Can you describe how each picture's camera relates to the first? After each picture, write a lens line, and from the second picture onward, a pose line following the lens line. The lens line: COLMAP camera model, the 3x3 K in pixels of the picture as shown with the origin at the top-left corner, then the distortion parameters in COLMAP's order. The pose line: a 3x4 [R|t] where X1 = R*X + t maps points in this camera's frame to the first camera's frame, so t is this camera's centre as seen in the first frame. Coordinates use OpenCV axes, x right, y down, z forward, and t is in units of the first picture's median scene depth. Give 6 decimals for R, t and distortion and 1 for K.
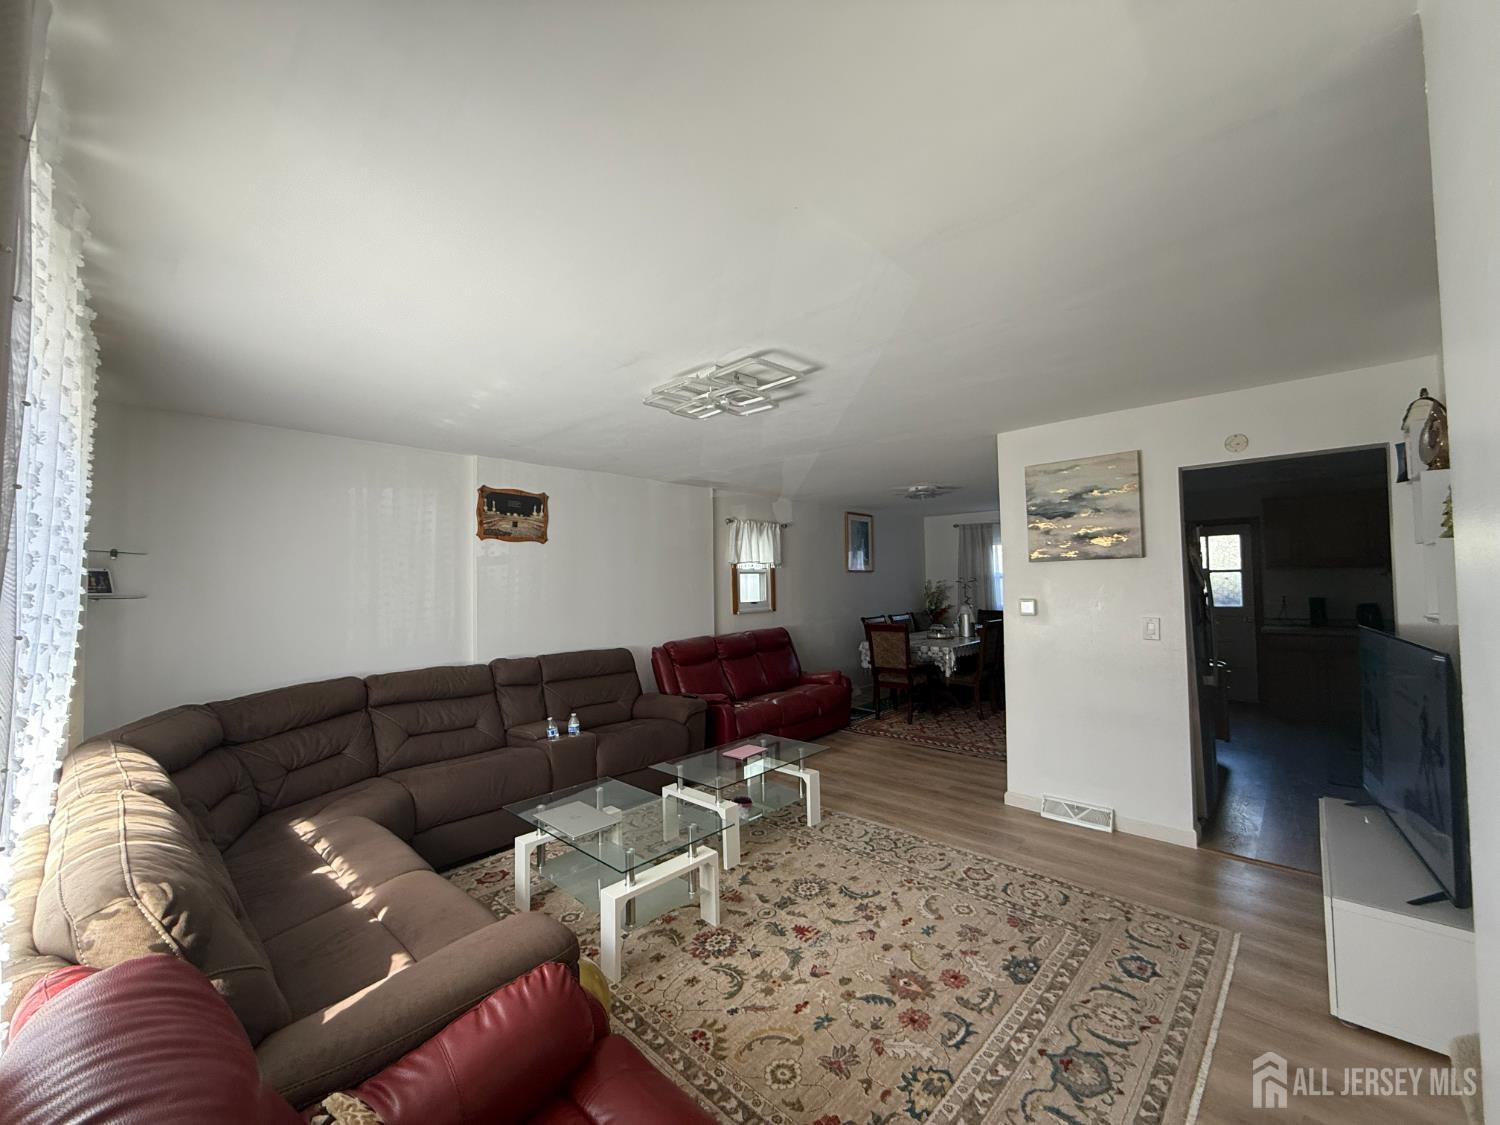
lens RADIAL K [[599.2, 0, 735.0], [0, 599.2, 561.7], [0, 0, 1]] dist [-0.001245, -0.000082]
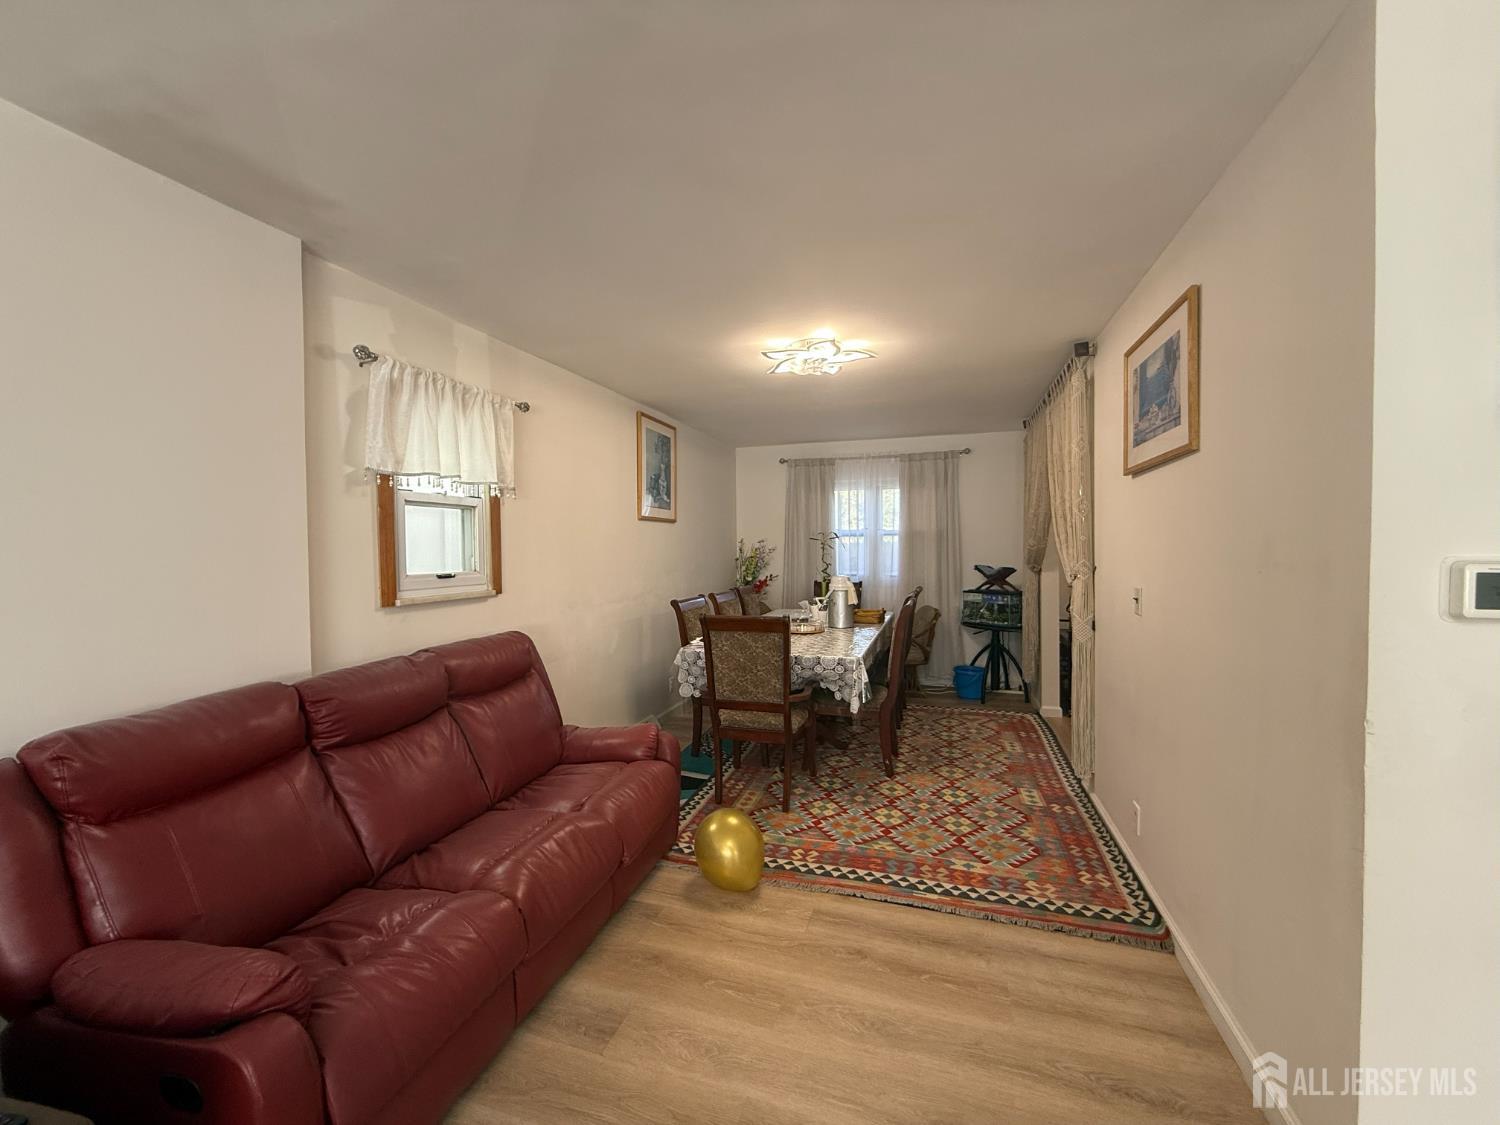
lens RADIAL K [[599.2, 0, 756.7], [0, 599.2, 558.5], [0, 0, 1]] dist [-0.001245, -0.000082]
pose [[0.890526, 0.001060, 0.454931, 0.035462], [-0.021981, 0.998930, 0.040700, 0.034836], [-0.454400, -0.046244, 0.889596, 0.538141]]
